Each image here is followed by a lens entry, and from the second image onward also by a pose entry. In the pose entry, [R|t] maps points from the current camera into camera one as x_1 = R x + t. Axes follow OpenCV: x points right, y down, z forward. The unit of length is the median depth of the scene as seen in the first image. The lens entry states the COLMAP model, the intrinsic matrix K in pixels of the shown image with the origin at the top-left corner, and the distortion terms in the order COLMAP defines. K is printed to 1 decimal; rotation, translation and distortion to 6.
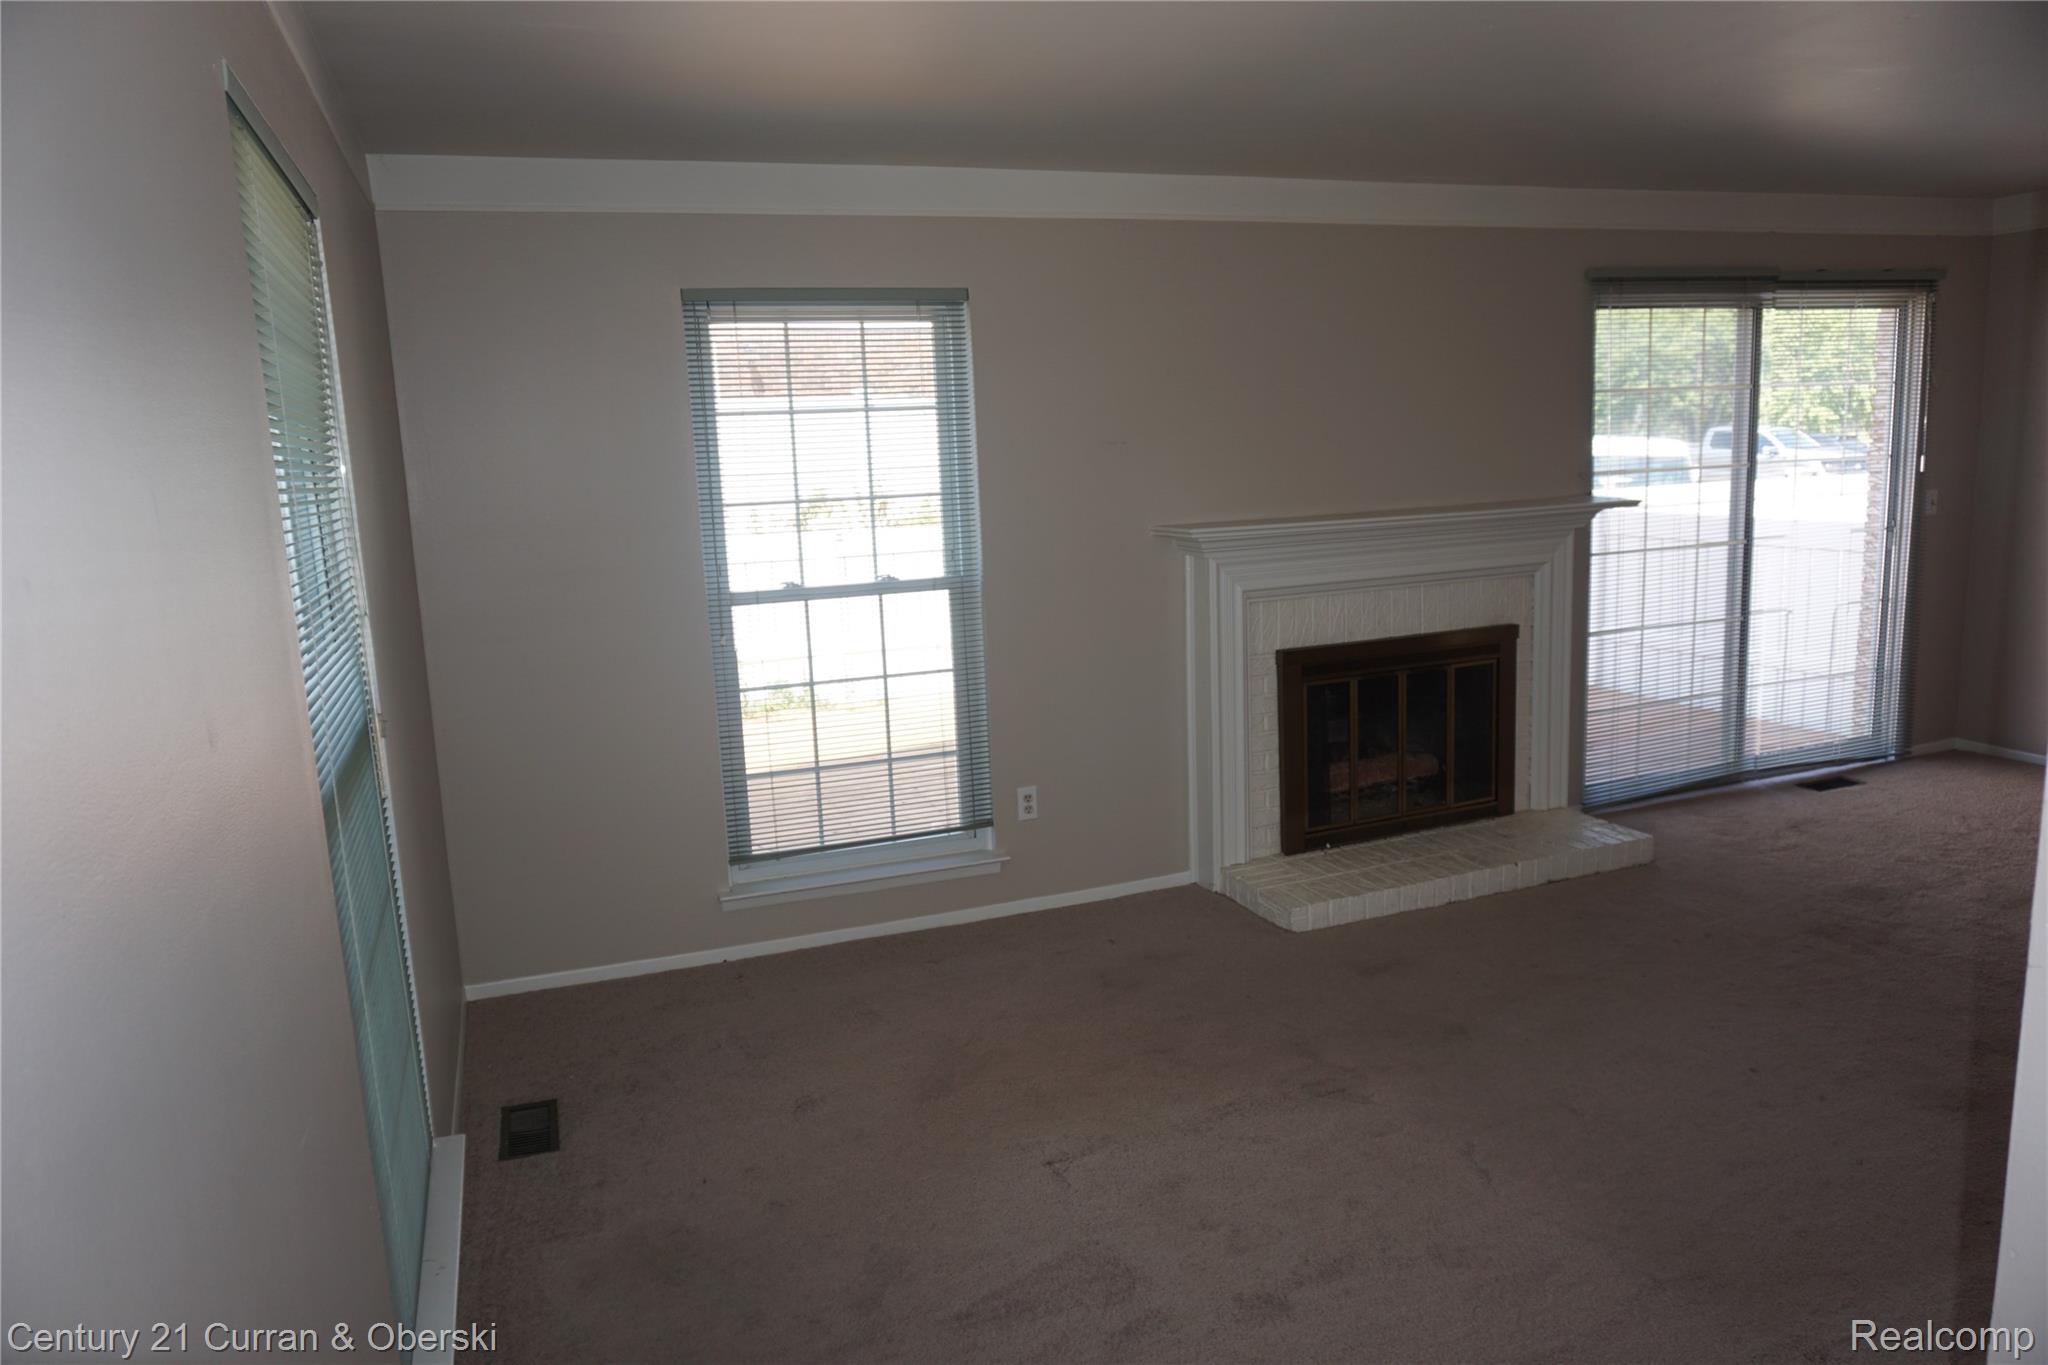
lens RADIAL K [[1363.9, 0, 1024.0], [0, 1363.9, 682.5], [0, 0, 1]] dist [-0.037943, 0.000851]
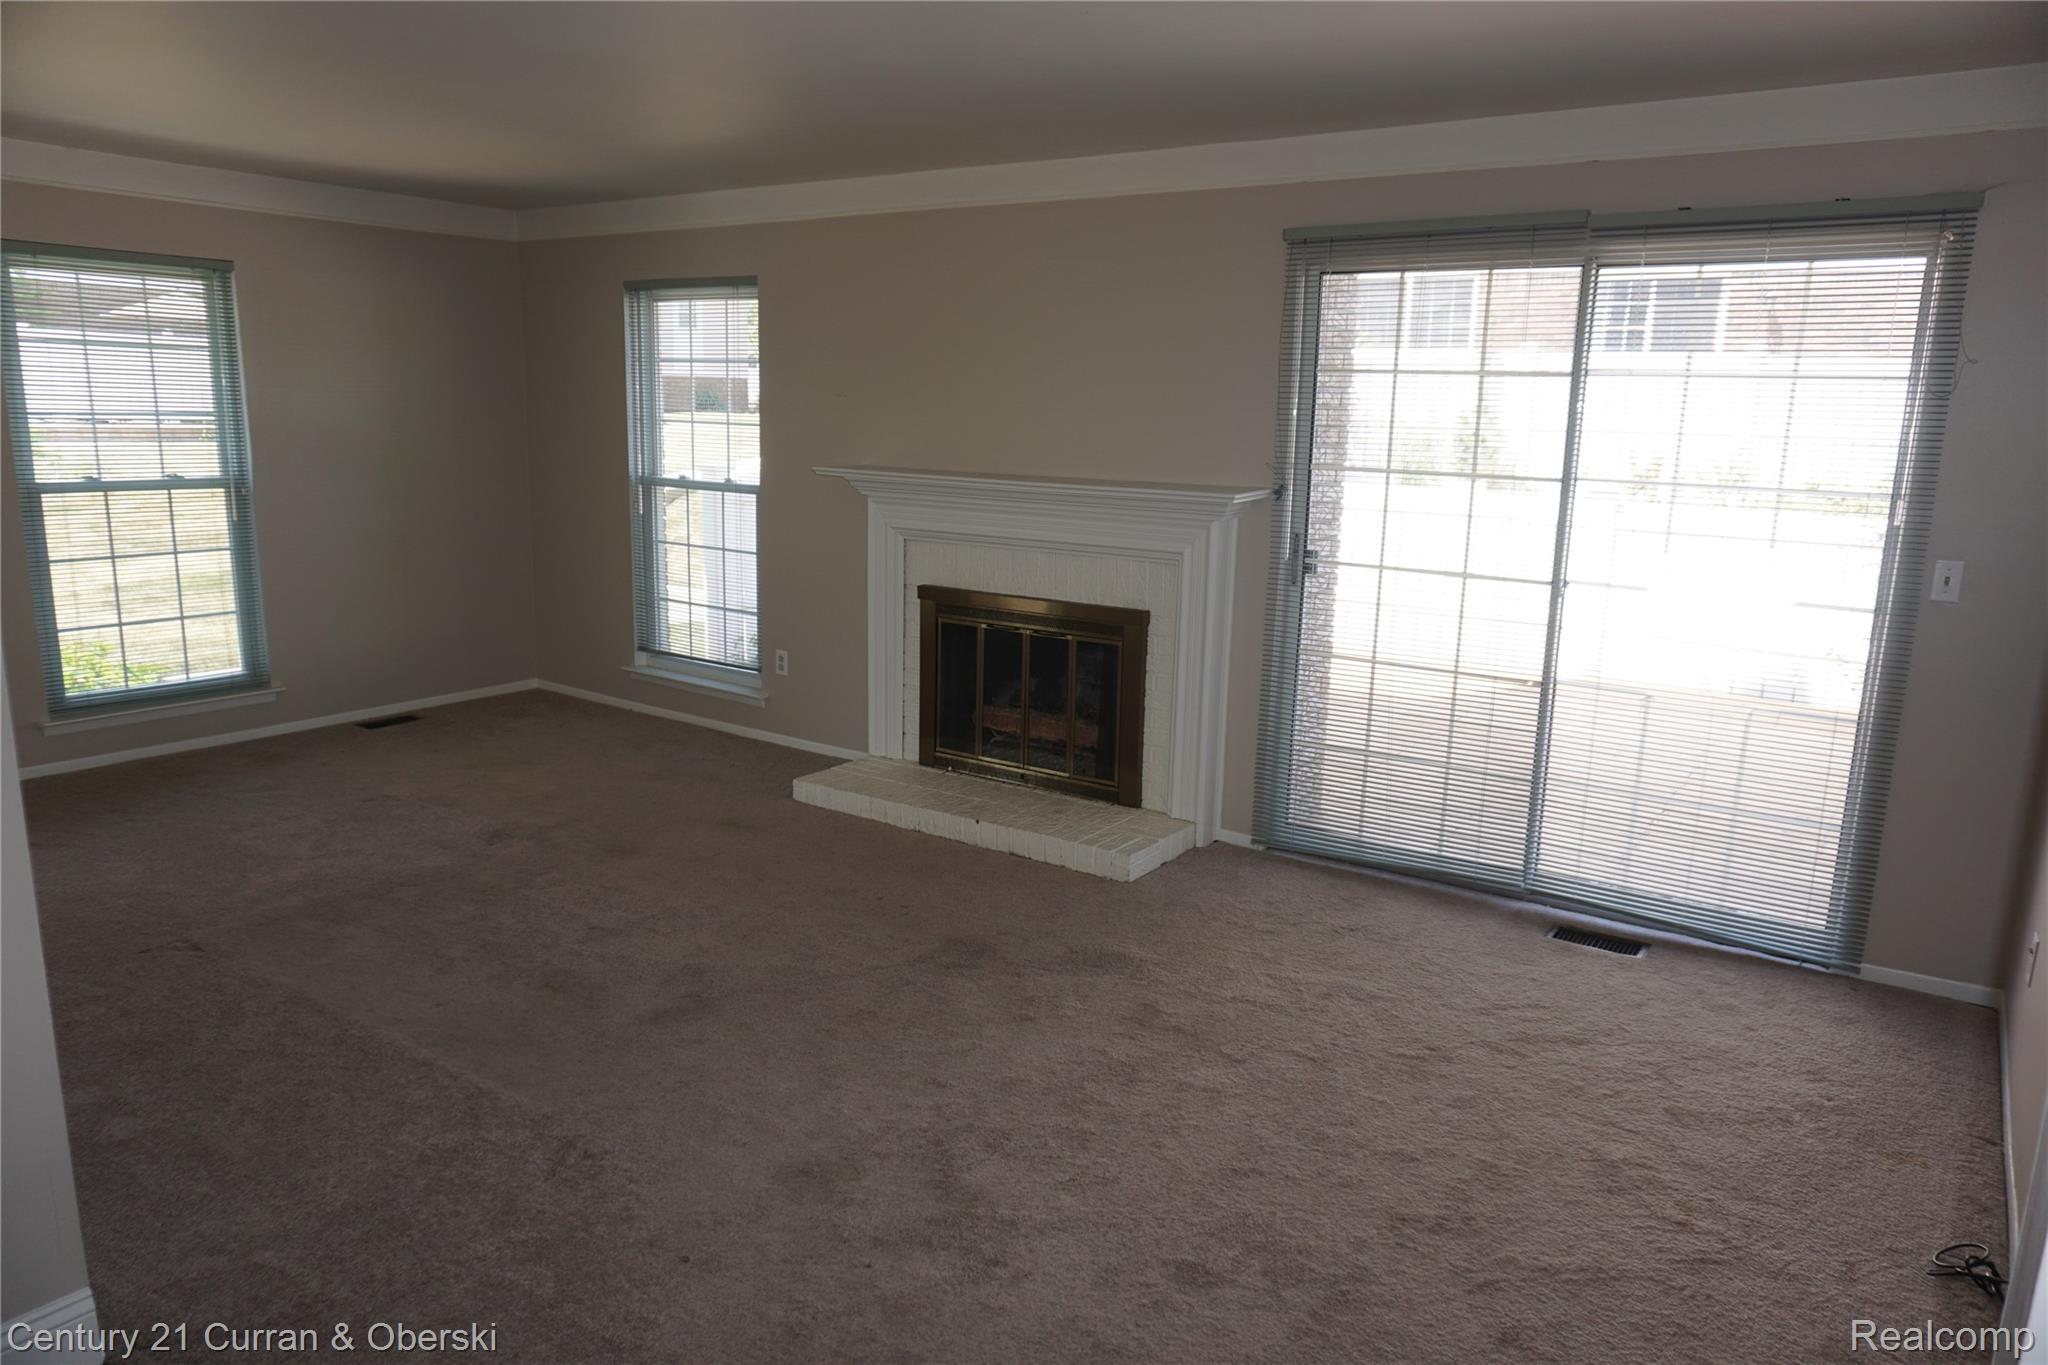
lens RADIAL K [[1363.9, 0, 1024.0], [0, 1363.9, 682.5], [0, 0, 1]] dist [-0.037943, 0.000851]
pose [[0.566602, 0.223555, -0.793086, 1.084460], [-0.188202, 0.972162, 0.139576, -0.111821], [0.802210, 0.070177, 0.592903, 0.362479]]
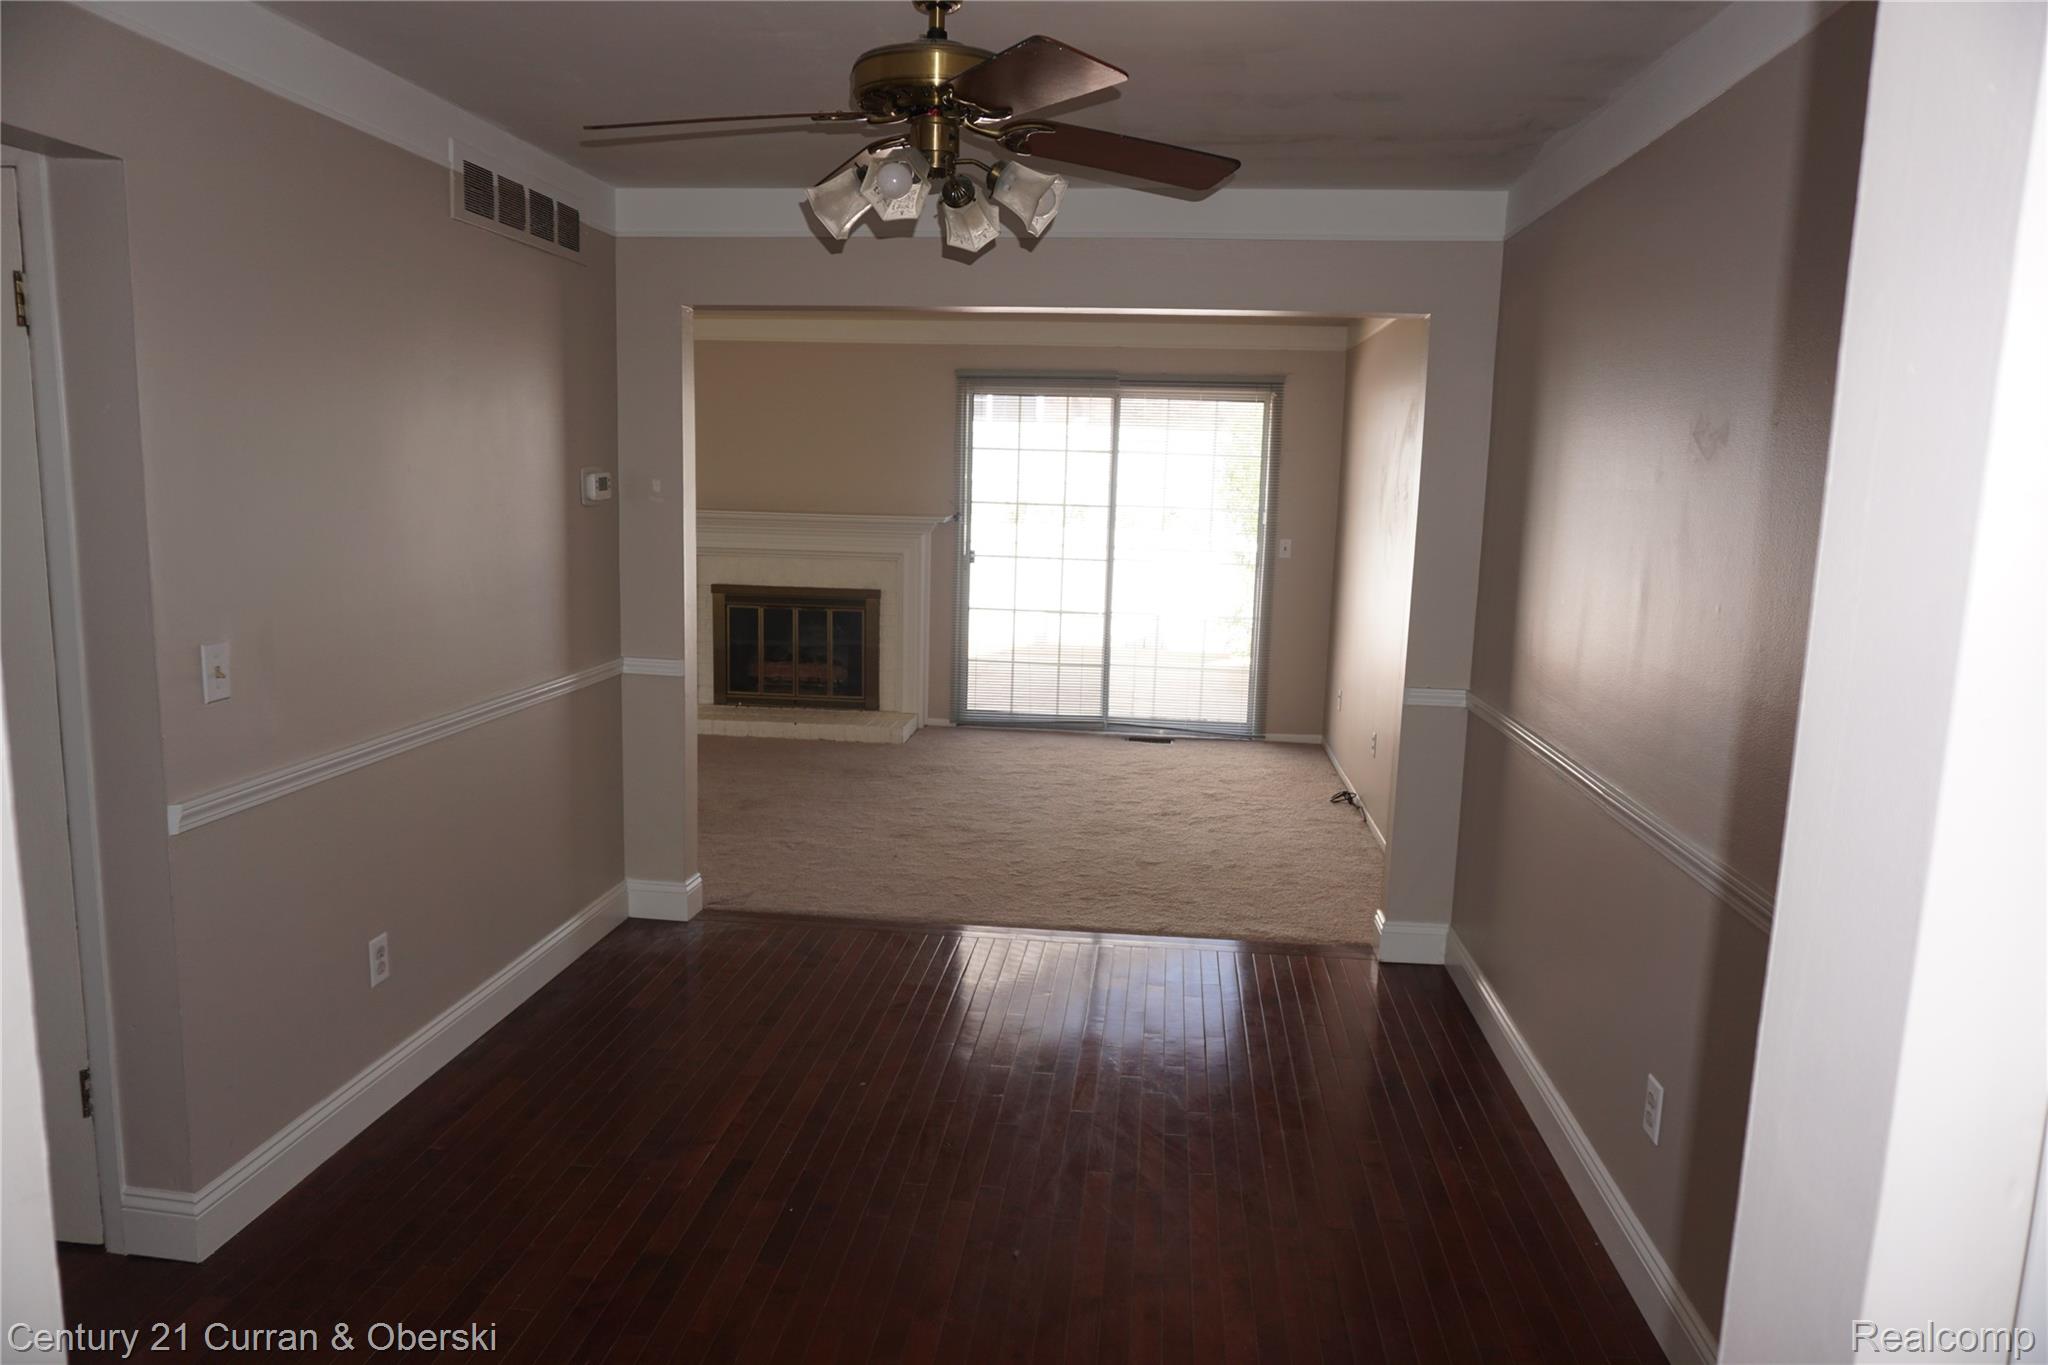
lens RADIAL K [[1363.9, 0, 1024.0], [0, 1363.9, 682.5], [0, 0, 1]] dist [-0.037943, 0.000851]
pose [[0.891959, 0.140477, -0.429739, 1.215295], [-0.145446, 0.989134, 0.021452, 0.005711], [0.428083, 0.043369, 0.902698, -0.371498]]
